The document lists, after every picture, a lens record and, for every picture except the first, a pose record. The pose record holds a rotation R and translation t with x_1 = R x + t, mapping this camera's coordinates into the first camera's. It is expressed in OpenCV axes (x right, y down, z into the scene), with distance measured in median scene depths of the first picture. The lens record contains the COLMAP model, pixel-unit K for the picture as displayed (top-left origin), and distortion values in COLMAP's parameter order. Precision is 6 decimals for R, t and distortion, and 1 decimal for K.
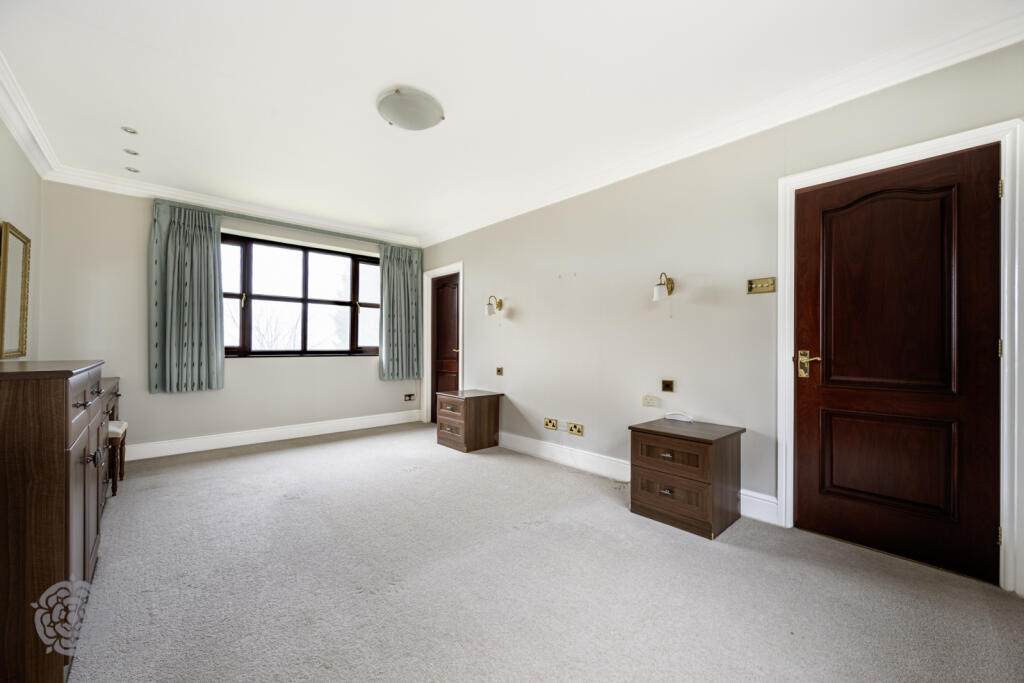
lens RADIAL K [[399.7, 0, 511.5], [0, 399.7, 344.9], [0, 0, 1]] dist [0.001828, -0.000691]
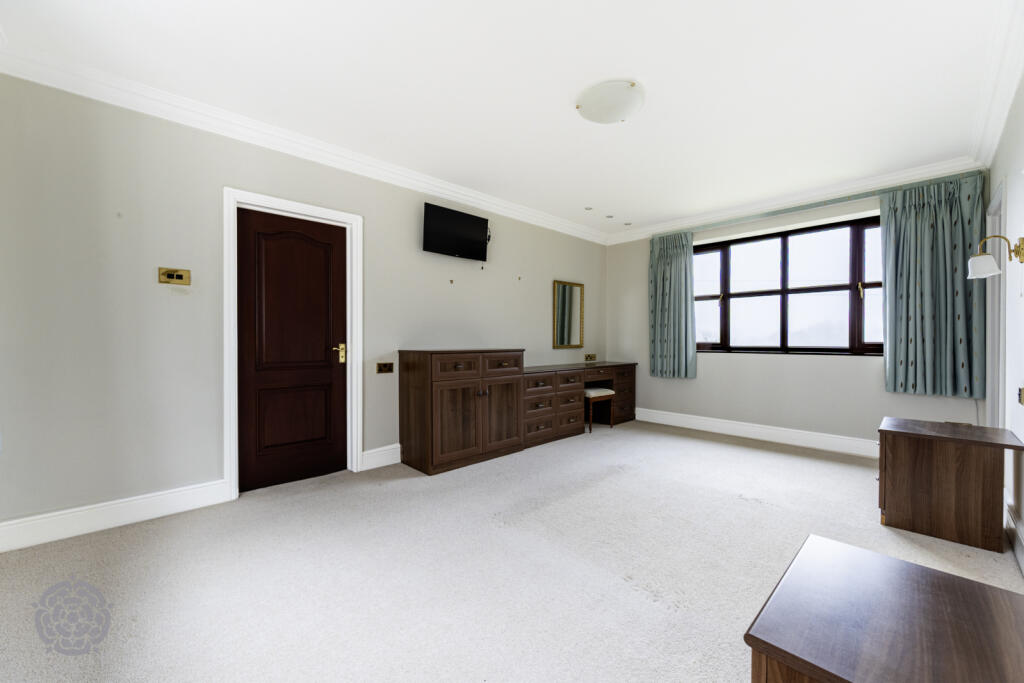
lens RADIAL K [[399.7, 0, 509.3], [0, 399.7, 341.6], [0, 0, 1]] dist [0.001828, -0.000691]
pose [[0.038155, -0.003438, -0.999266, 0.359358], [0.003523, 0.999988, -0.003305, 0.002695], [0.999266, -0.003394, 0.038167, 0.346066]]
